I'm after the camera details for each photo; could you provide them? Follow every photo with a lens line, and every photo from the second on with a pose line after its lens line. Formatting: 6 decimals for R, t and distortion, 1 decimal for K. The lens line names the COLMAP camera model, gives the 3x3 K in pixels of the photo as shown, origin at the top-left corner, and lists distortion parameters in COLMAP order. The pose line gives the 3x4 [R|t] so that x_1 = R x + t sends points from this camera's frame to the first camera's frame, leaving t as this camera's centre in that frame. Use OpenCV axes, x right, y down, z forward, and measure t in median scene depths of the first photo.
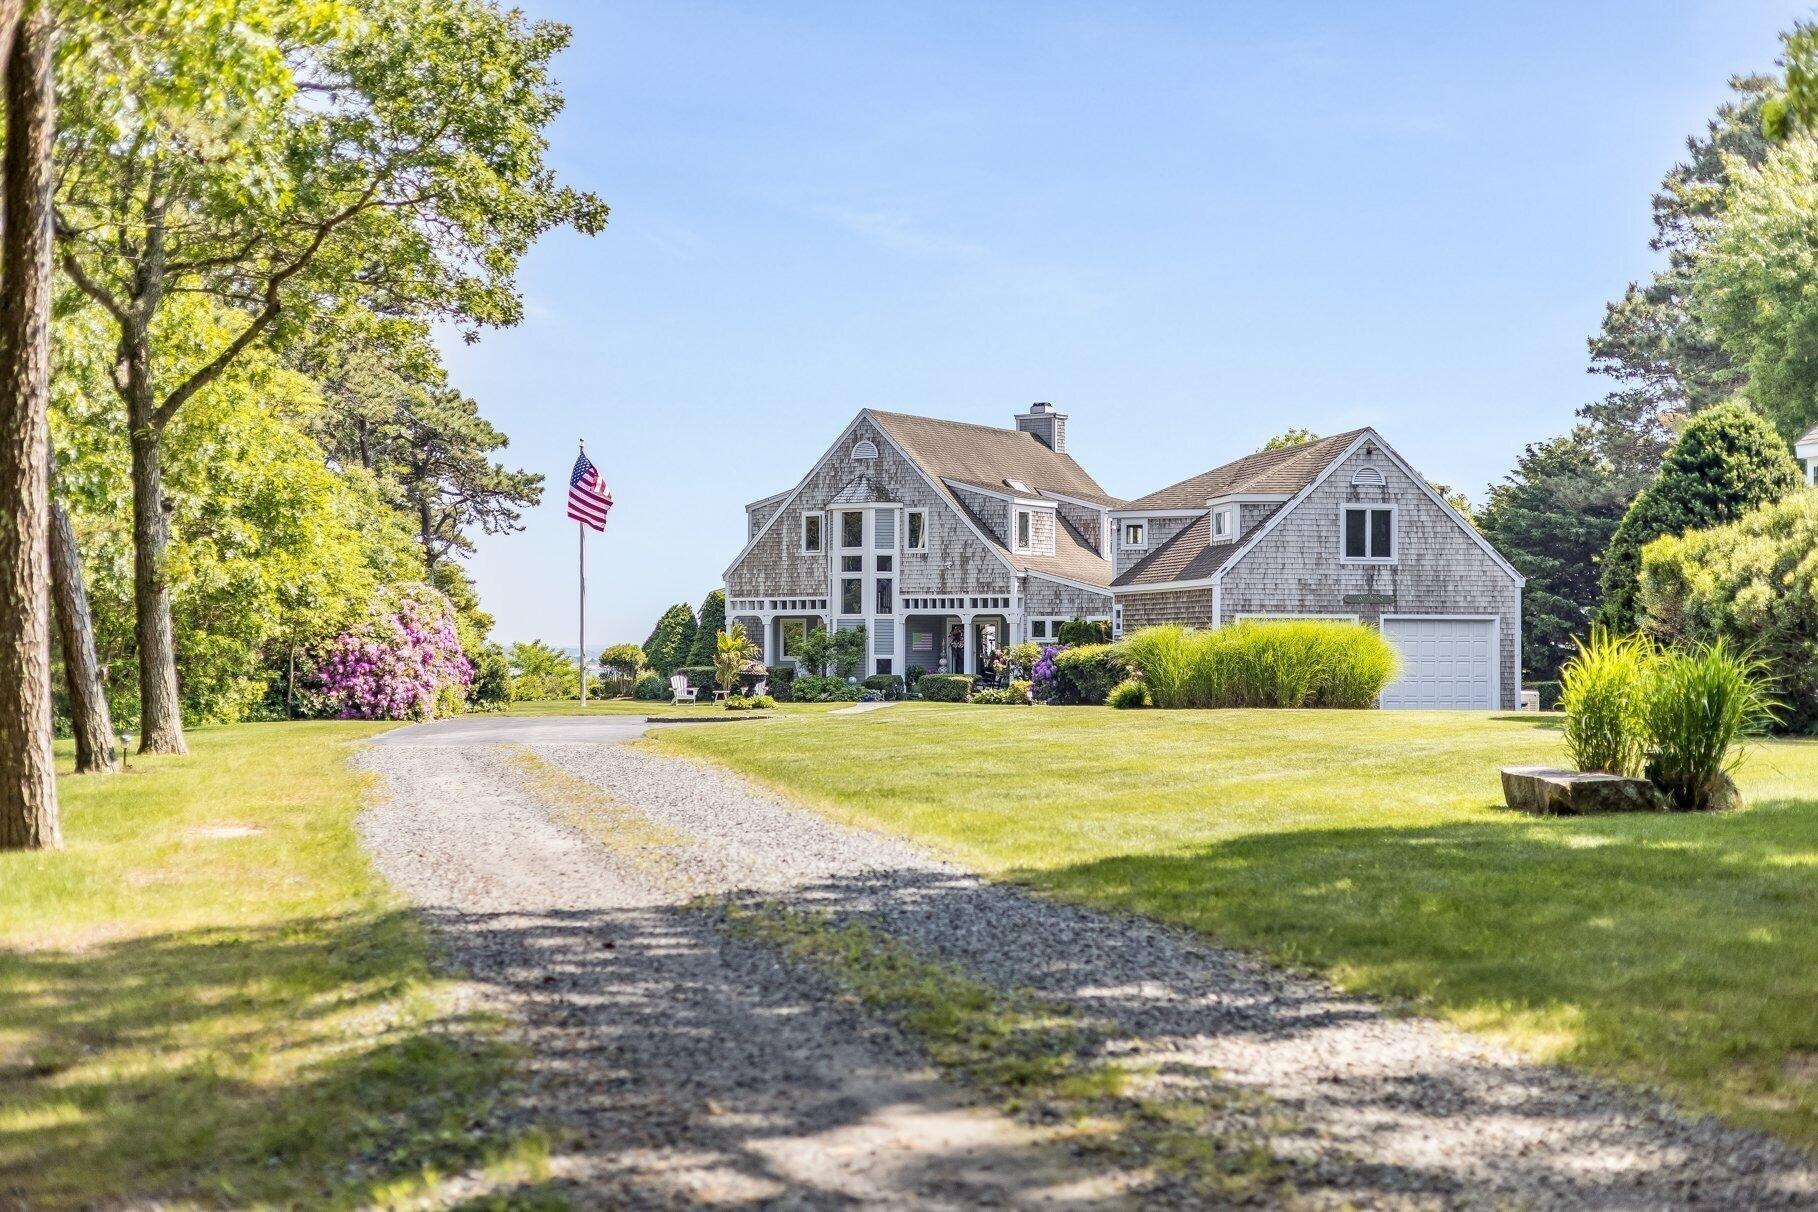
lens RADIAL K [[3187.9, 0, 889.7], [0, 3187.9, 605.1], [0, 0, 1]] dist [0.337350, 0.000000]
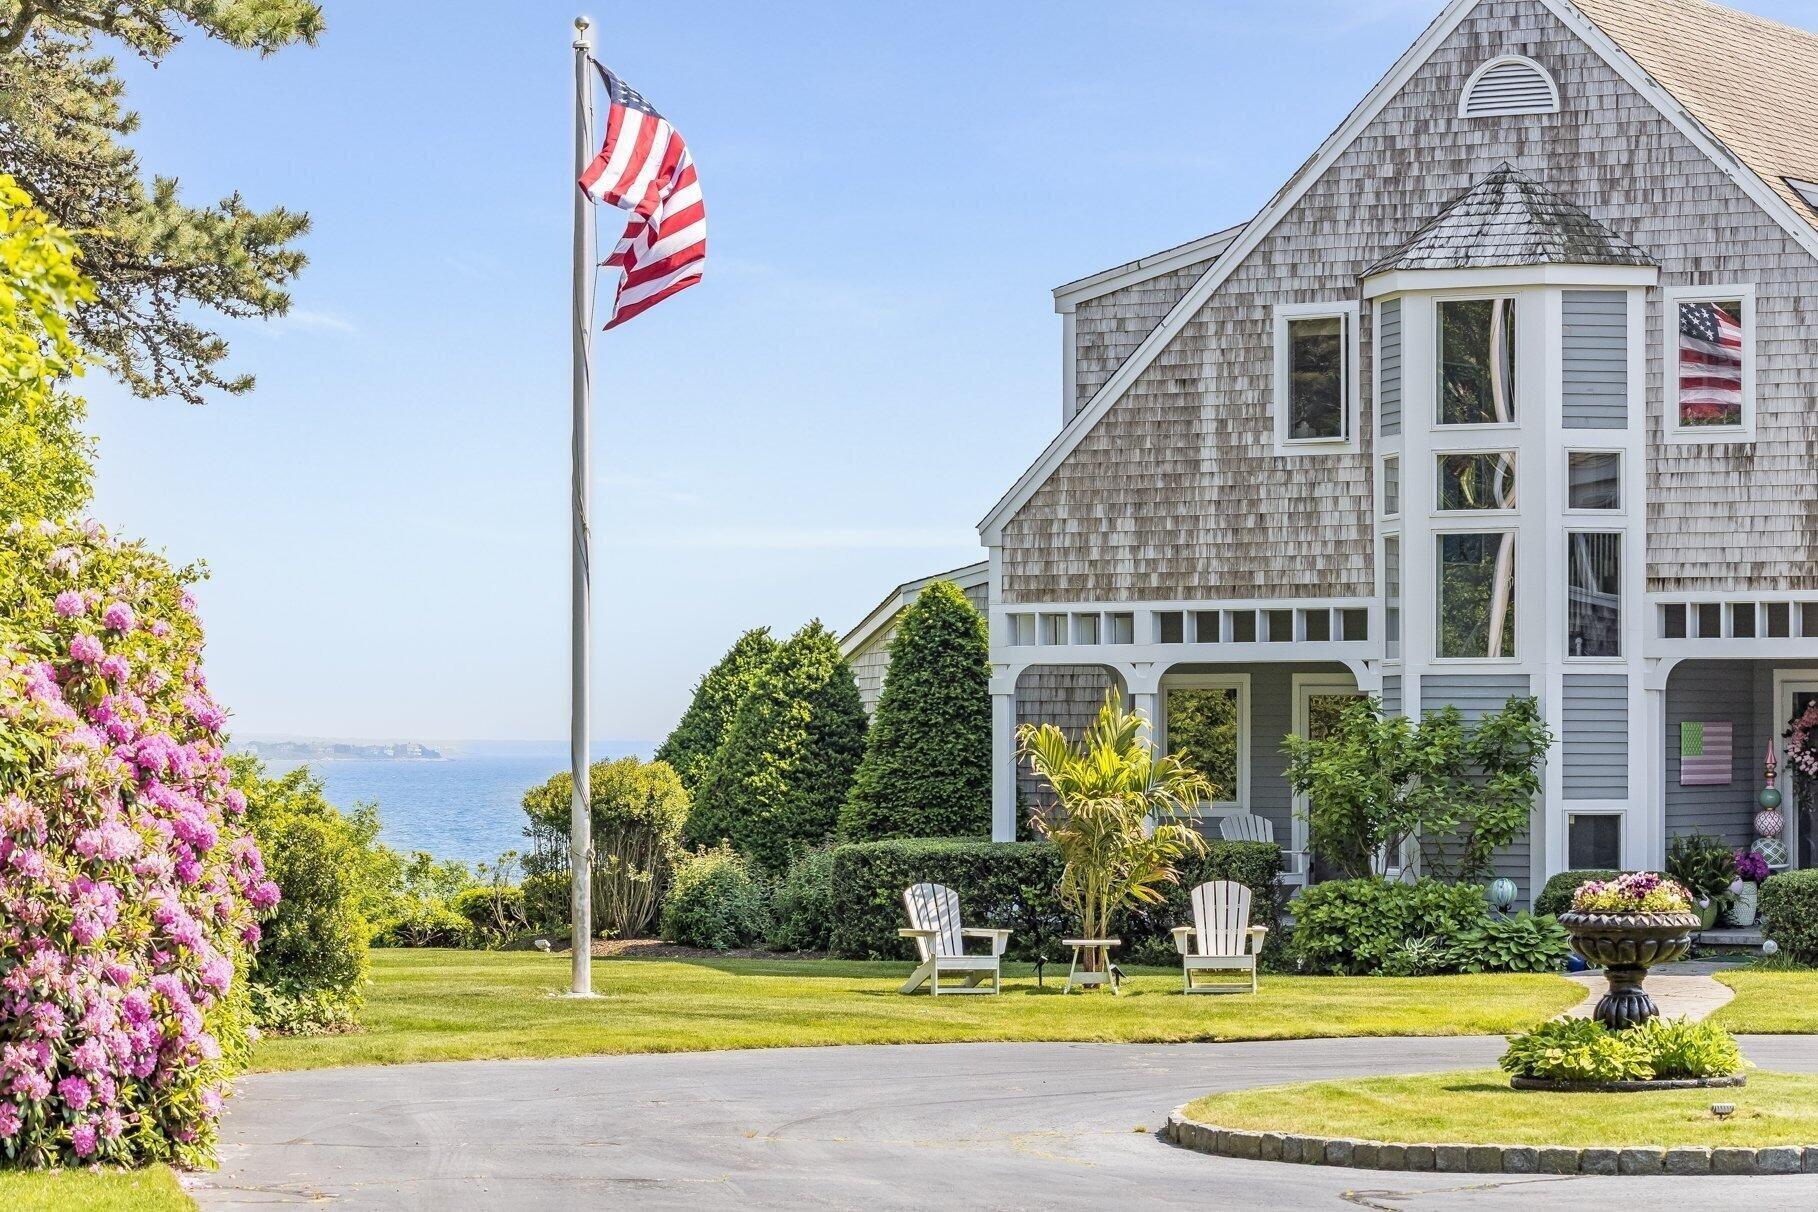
lens RADIAL K [[6183.6, 0, 910.0], [0, 6183.6, 606.1], [0, 0, 1]] dist [-0.183088, 0.000000]
pose [[0.998696, -0.000489, 0.051041, -0.091078], [0.000816, 0.999979, -0.006380, 0.001675], [-0.051037, 0.006413, 0.998676, 0.451957]]
